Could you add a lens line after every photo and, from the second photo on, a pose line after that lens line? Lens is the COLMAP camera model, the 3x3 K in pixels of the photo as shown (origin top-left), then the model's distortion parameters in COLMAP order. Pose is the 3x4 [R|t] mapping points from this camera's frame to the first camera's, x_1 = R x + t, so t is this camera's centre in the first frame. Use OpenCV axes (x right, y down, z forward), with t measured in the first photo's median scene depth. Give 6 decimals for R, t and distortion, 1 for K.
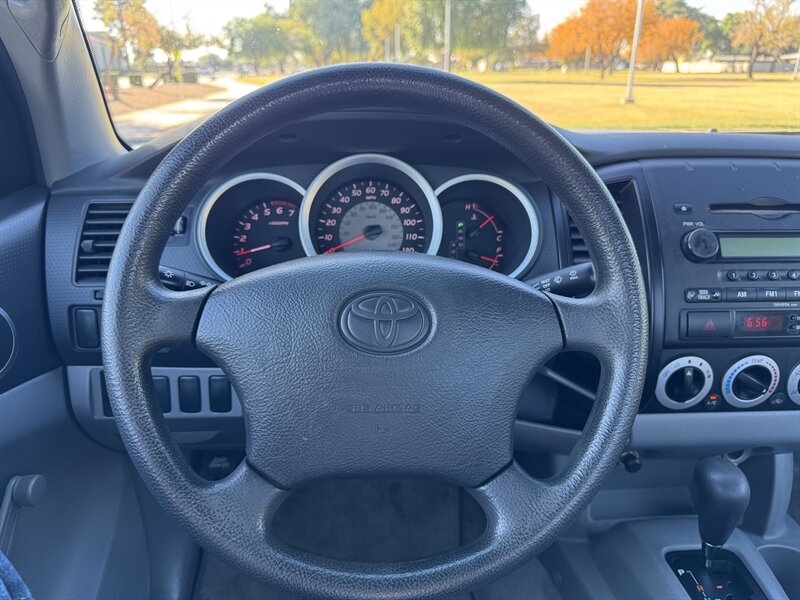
lens RADIAL K [[550.5, 0, 407.8], [0, 550.5, 302.6], [0, 0, 1]] dist [-0.009079, -0.012312]
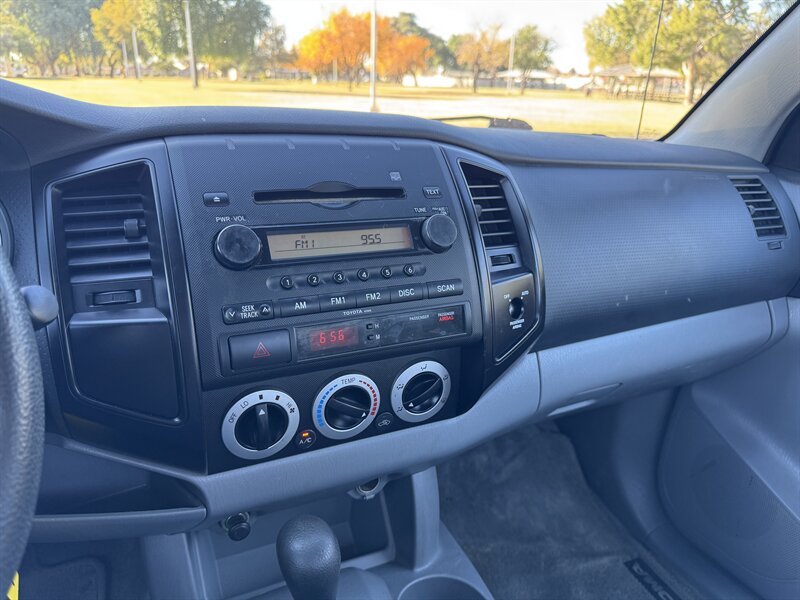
lens RADIAL K [[550.5, 0, 387.4], [0, 550.5, 303.2], [0, 0, 1]] dist [-0.009079, -0.012312]
pose [[0.929276, -0.108365, 0.353134, 0.350849], [0.113275, 0.993540, 0.006799, -0.007199], [-0.351589, 0.033683, 0.935548, 0.174666]]
